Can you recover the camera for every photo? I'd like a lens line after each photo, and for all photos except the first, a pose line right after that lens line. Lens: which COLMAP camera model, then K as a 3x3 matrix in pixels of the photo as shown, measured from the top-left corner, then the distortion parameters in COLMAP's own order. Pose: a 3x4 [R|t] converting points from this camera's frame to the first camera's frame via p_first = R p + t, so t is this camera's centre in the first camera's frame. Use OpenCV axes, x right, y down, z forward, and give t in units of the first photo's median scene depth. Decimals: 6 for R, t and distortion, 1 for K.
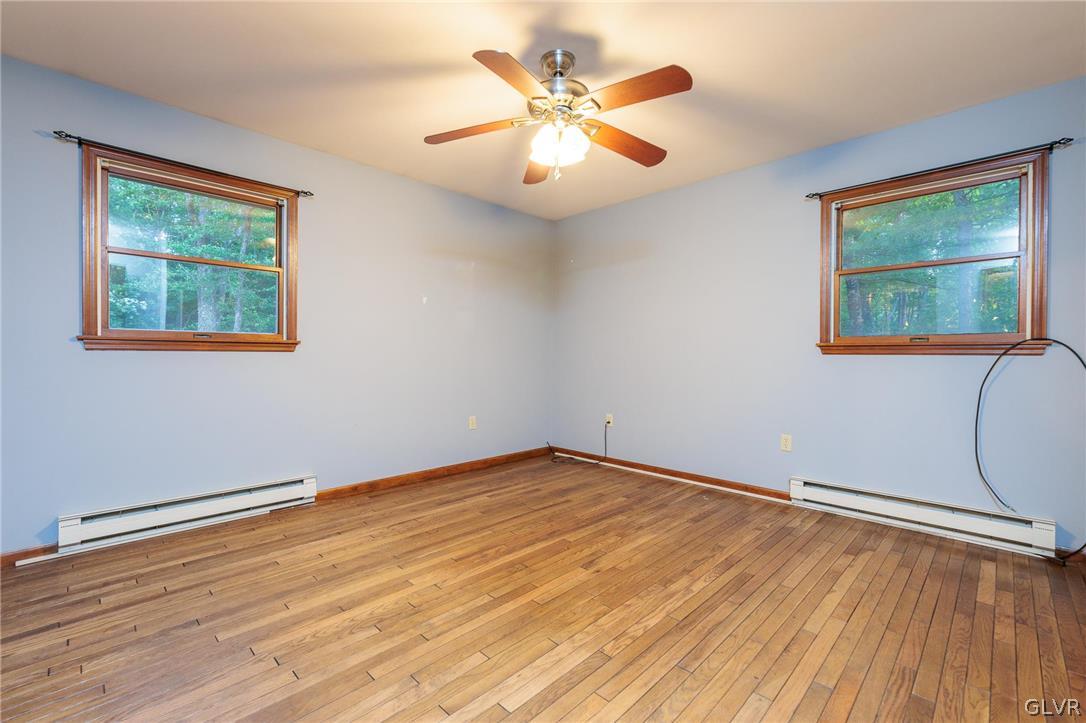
lens RADIAL K [[475.9, 0, 543.5], [0, 475.9, 361.7], [0, 0, 1]] dist [-0.001399, -0.000146]
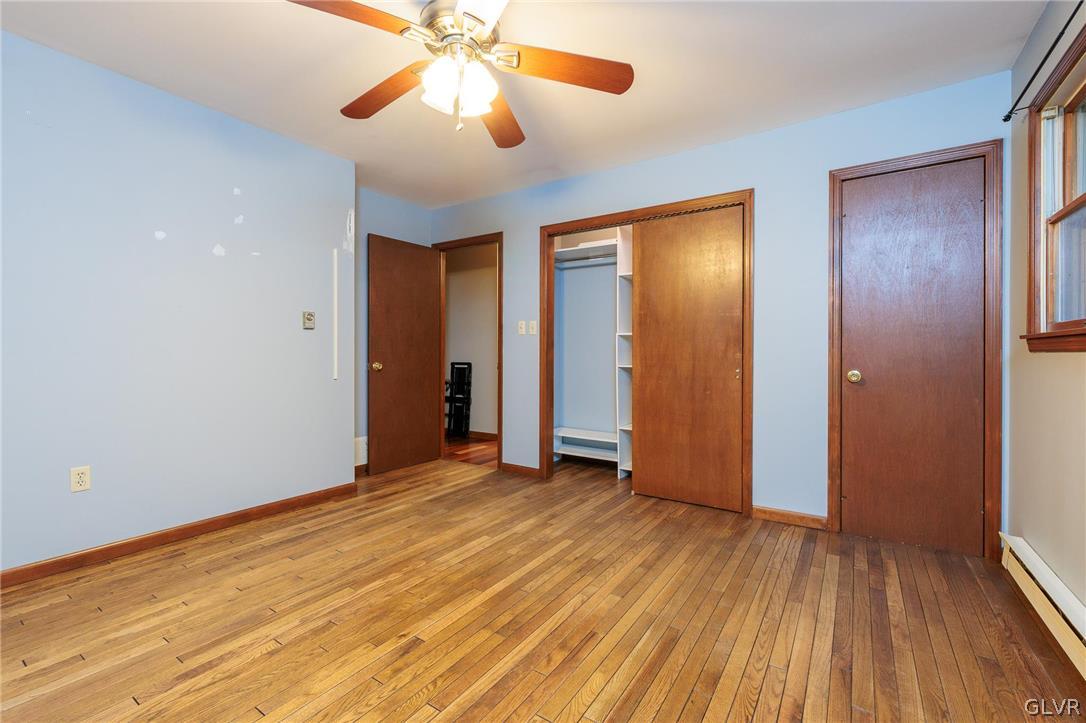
lens RADIAL K [[475.9, 0, 546.7], [0, 475.9, 356.6], [0, 0, 1]] dist [-0.001399, -0.000146]
pose [[-0.982021, -0.007150, -0.188636, 0.035299], [-0.011257, 0.999722, 0.020709, -0.027420], [0.188435, 0.022461, -0.981829, 1.854302]]
